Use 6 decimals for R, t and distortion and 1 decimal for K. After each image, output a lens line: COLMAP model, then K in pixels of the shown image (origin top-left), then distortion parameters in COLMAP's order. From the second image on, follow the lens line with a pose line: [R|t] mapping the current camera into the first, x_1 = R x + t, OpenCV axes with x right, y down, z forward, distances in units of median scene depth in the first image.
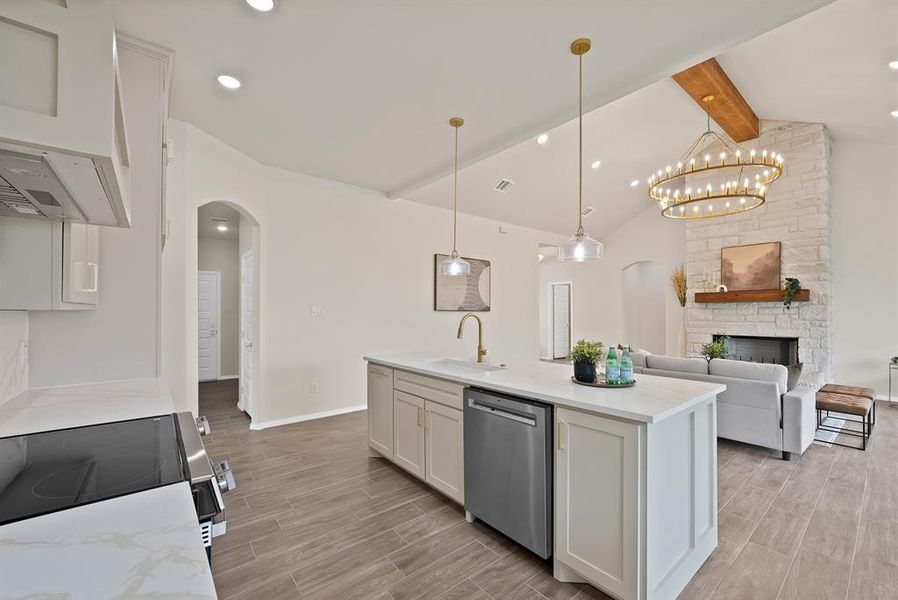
lens RADIAL K [[362.0, 0, 446.6], [0, 362.0, 303.9], [0, 0, 1]] dist [-0.000871, 0.000024]
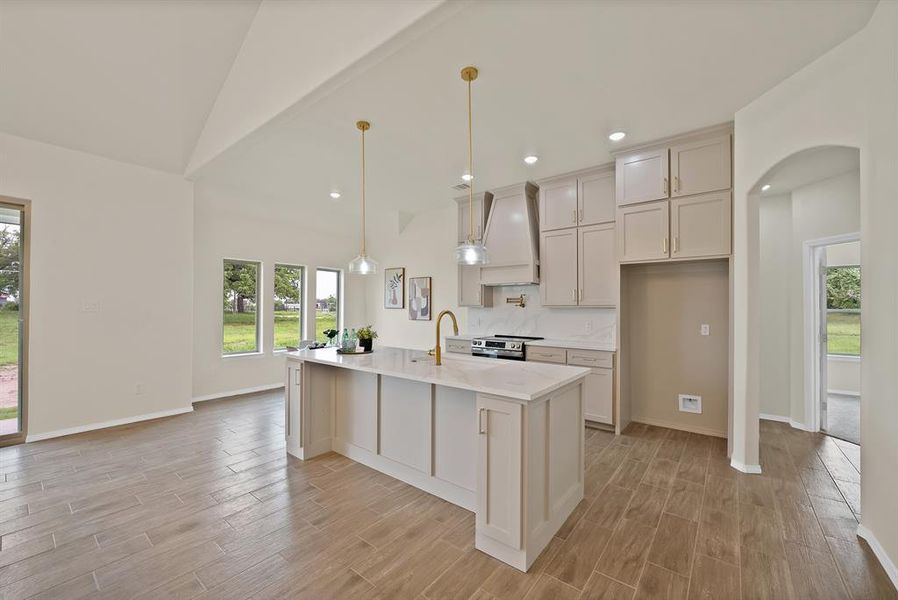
lens RADIAL K [[362.0, 0, 446.6], [0, 362.0, 303.9], [0, 0, 1]] dist [-0.000871, 0.000024]
pose [[-0.977696, -0.005414, -0.209957, 0.148449], [0.000340, 0.999626, -0.027360, 0.019791], [0.210027, -0.026821, -0.977328, 1.105476]]
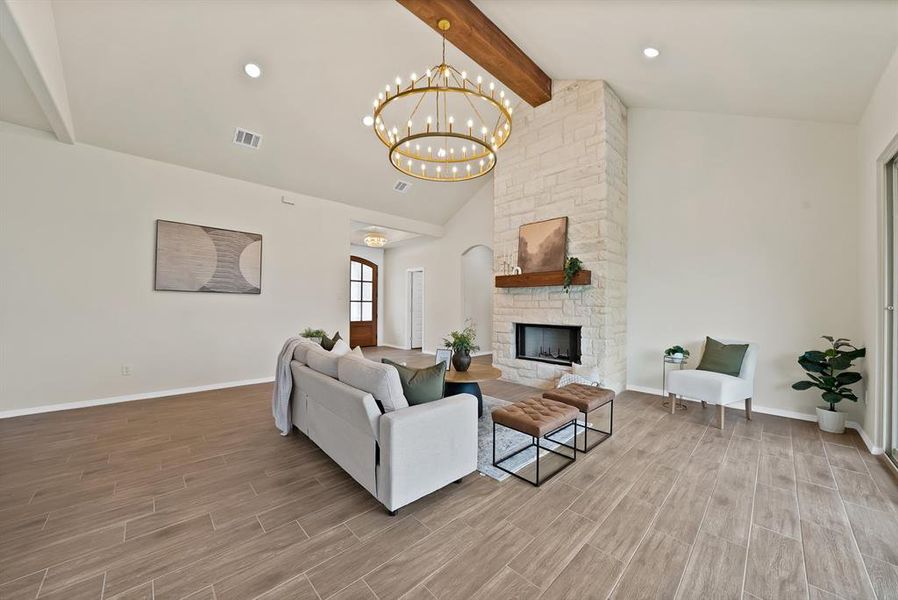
lens RADIAL K [[320.1, 0, 449.0], [0, 320.1, 300.0], [0, 0, 1]] dist [-0.020396, -0.000090]
pose [[0.996437, 0.012109, 0.083472, 0.618588], [-0.012661, 0.999901, 0.006080, 0.030526], [-0.083390, -0.007116, 0.996492, 0.273578]]
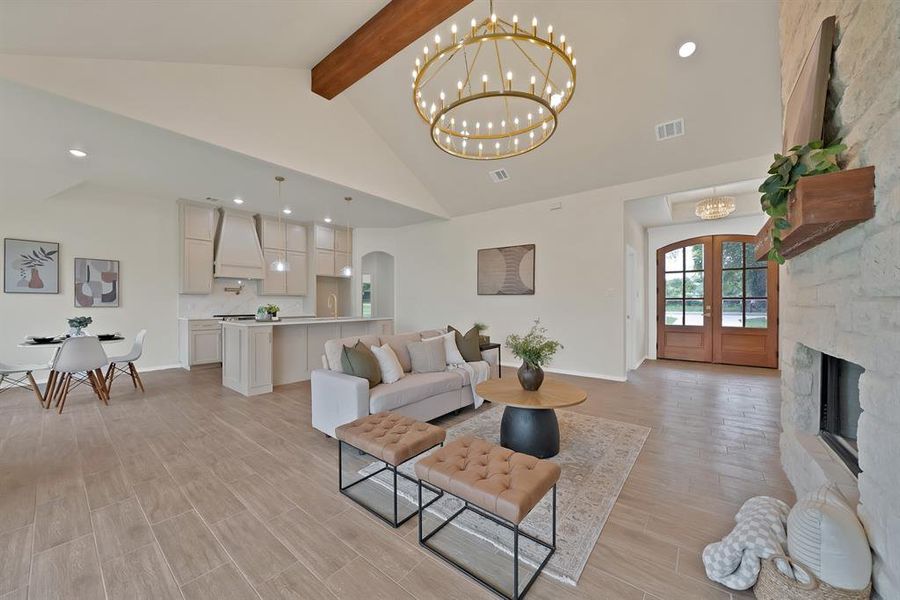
lens RADIAL K [[325.9, 0, 449.5], [0, 325.9, 300.7], [0, 0, 1]] dist [-0.017076, 0.000154]
pose [[0.218727, -0.003427, -0.975780, 1.177714], [0.018759, 0.999824, 0.000693, 0.041413], [0.975606, -0.018457, 0.218753, 0.712130]]
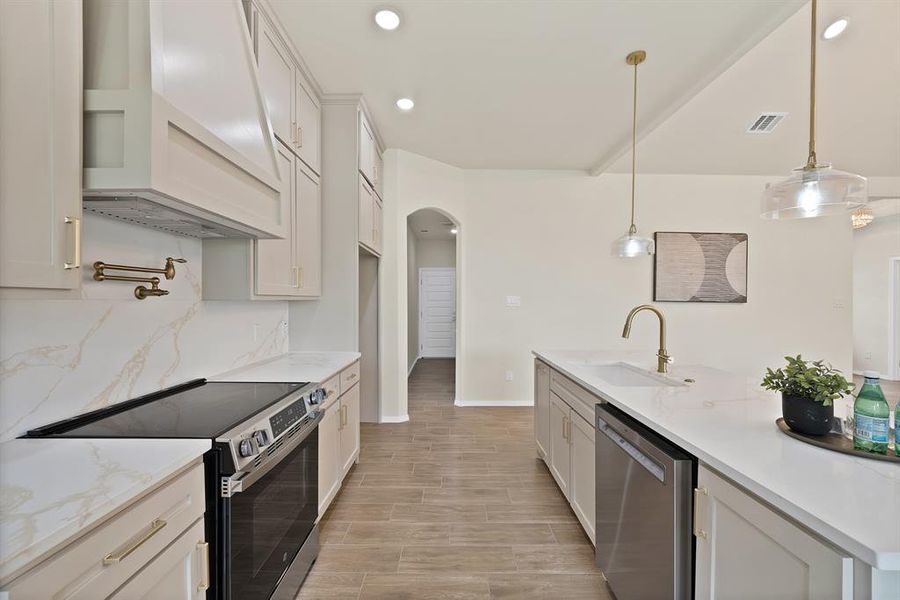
lens RADIAL K [[355.5, 0, 453.6], [0, 355.5, 299.9], [0, 0, 1]] dist [-0.006022, -0.000046]
pose [[0.787926, 0.002959, -0.615762, 0.116370], [0.007235, 0.999875, 0.014061, 0.000394], [0.615727, -0.015534, 0.787806, 0.097710]]
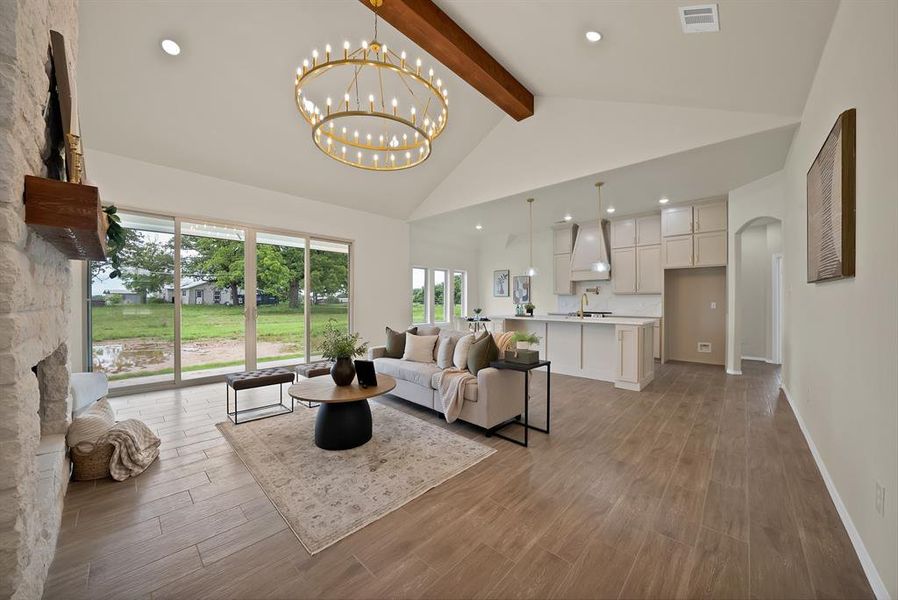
lens RADIAL K [[325.1, 0, 448.5], [0, 325.1, 300.7], [0, 0, 1]] dist [-0.017076, 0.000154]
pose [[-0.991327, -0.000922, -0.131418, 0.588526], [0.001612, 0.999815, -0.019168, 0.056722], [0.131412, -0.019214, -0.991142, 1.527361]]
